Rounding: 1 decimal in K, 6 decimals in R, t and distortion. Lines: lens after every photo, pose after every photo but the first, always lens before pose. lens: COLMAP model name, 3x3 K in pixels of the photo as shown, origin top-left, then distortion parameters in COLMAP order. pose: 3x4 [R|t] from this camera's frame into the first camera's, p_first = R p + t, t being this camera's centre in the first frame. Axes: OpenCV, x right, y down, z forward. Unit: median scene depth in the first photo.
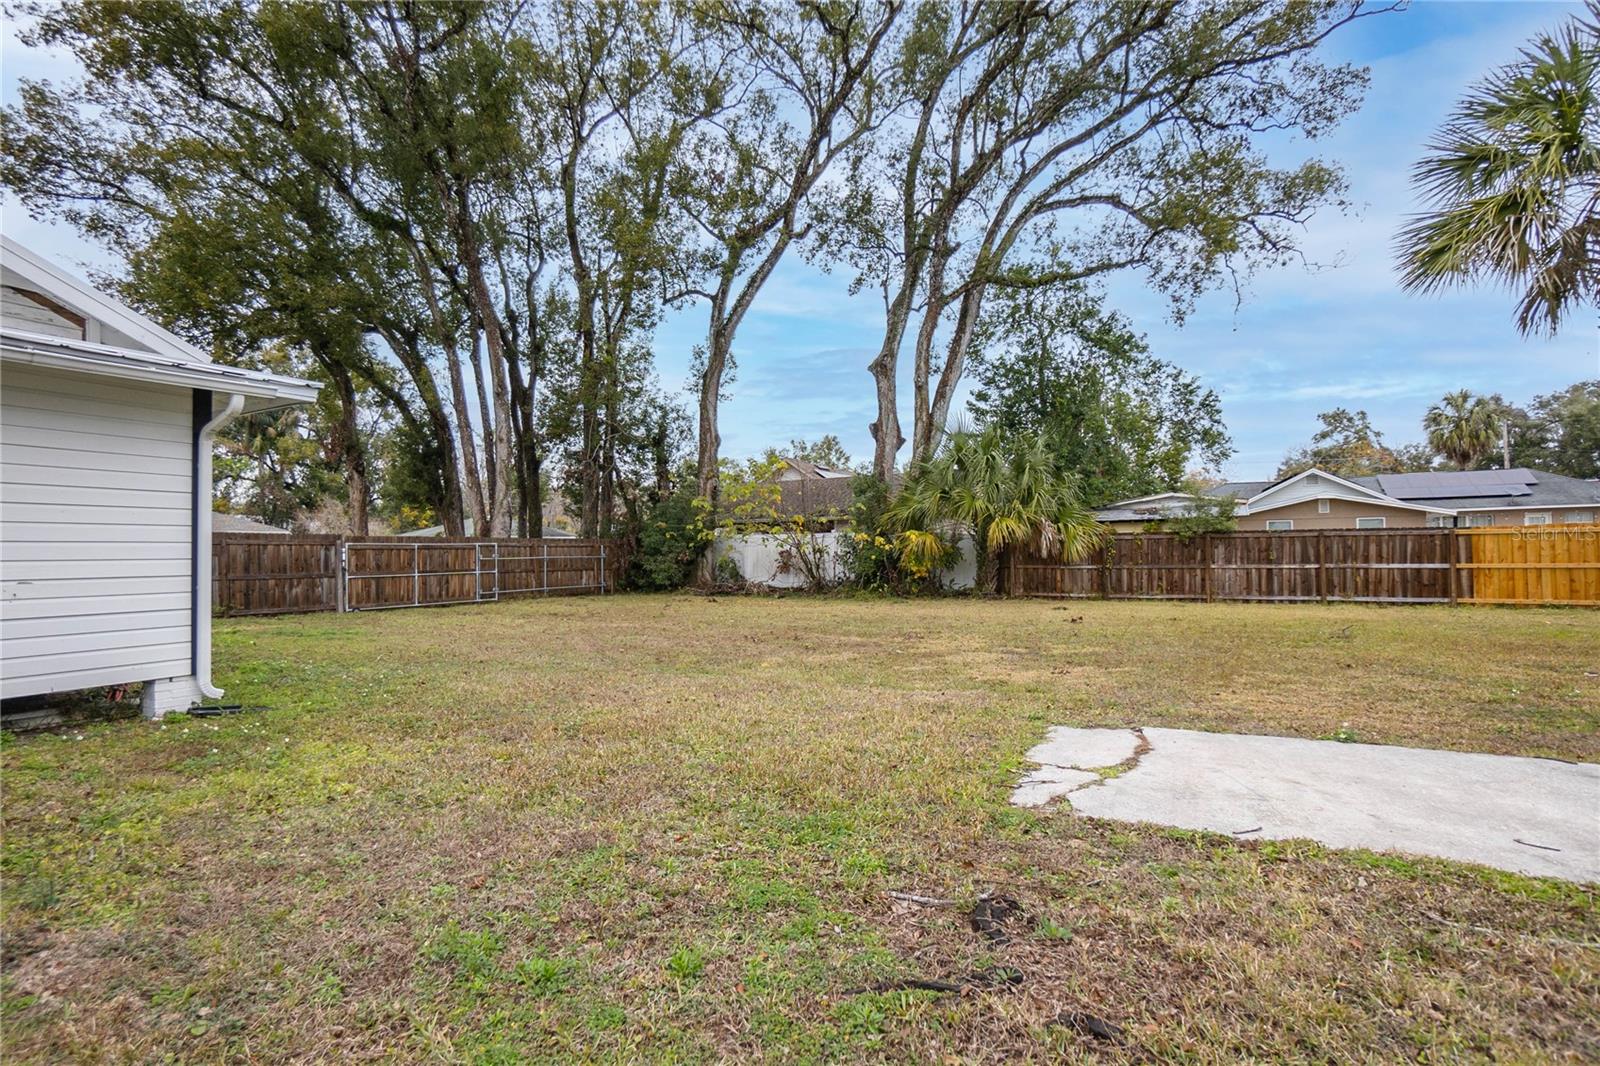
lens RADIAL K [[765.3, 0, 797.0], [0, 765.3, 548.1], [0, 0, 1]] dist [-0.063125, 0.023944]
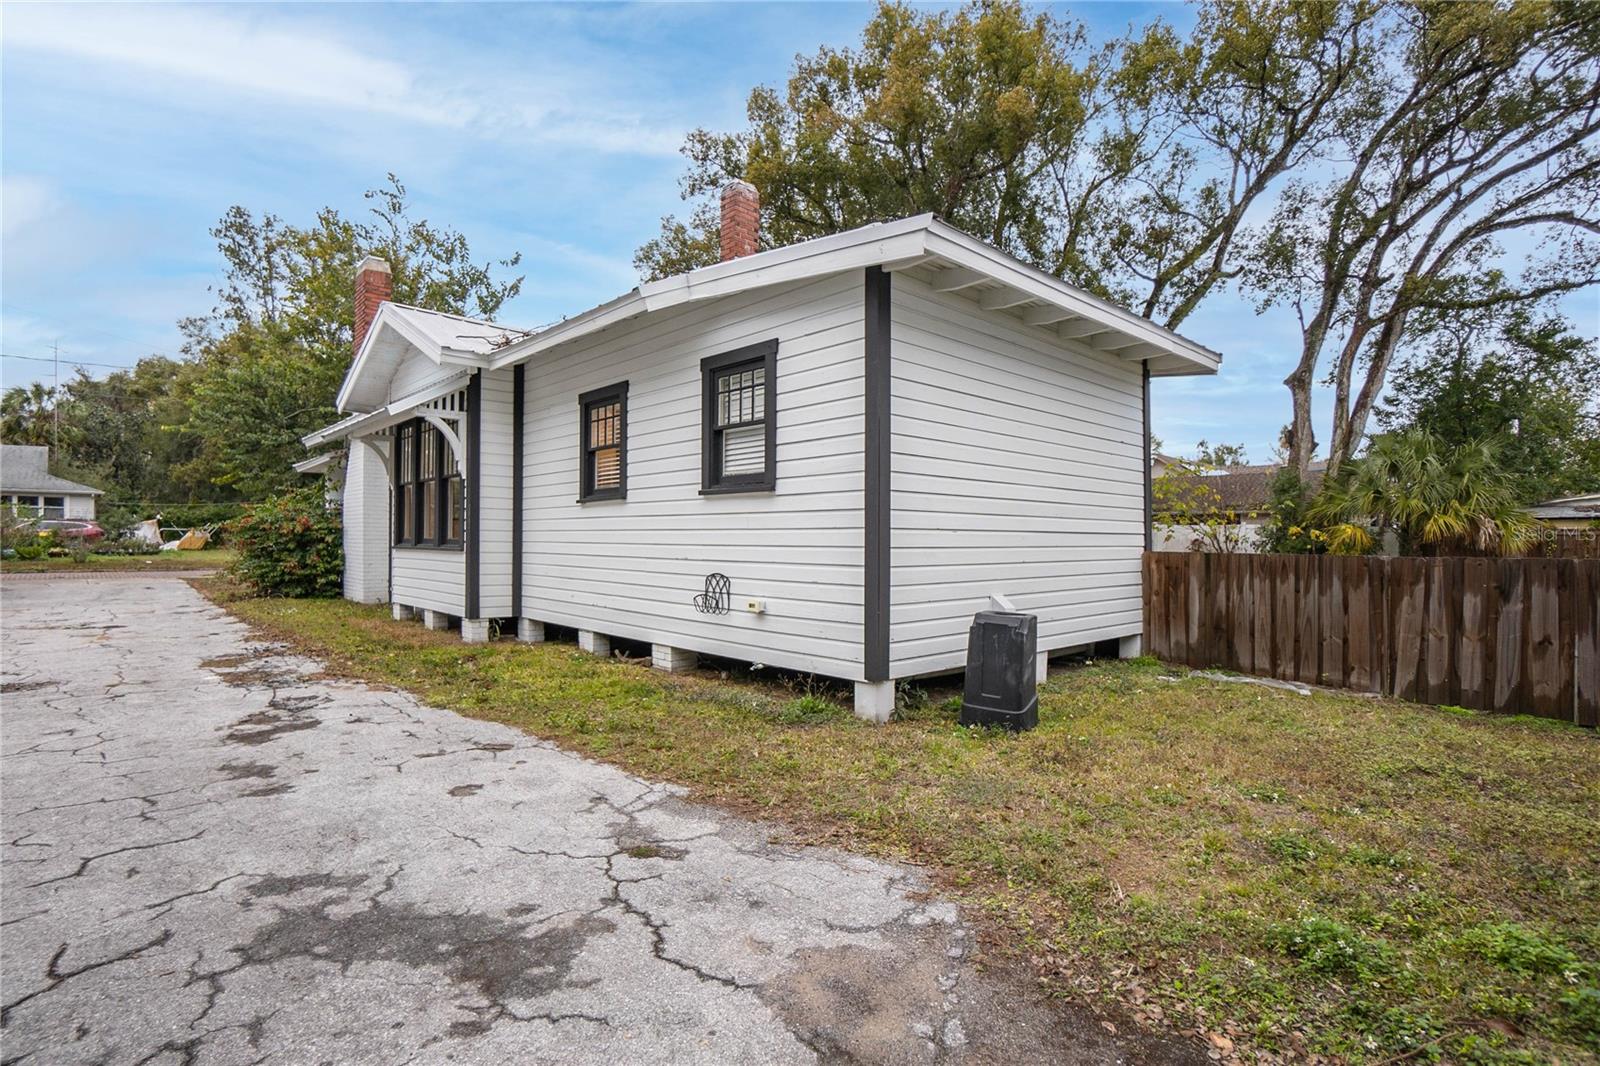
lens RADIAL K [[765.3, 0, 797.0], [0, 765.3, 548.1], [0, 0, 1]] dist [-0.063125, 0.023944]
pose [[0.943439, 0.020445, -0.330915, -0.255529], [-0.013672, 0.999647, 0.022782, -0.001399], [0.331264, -0.016969, 0.943386, -0.357818]]
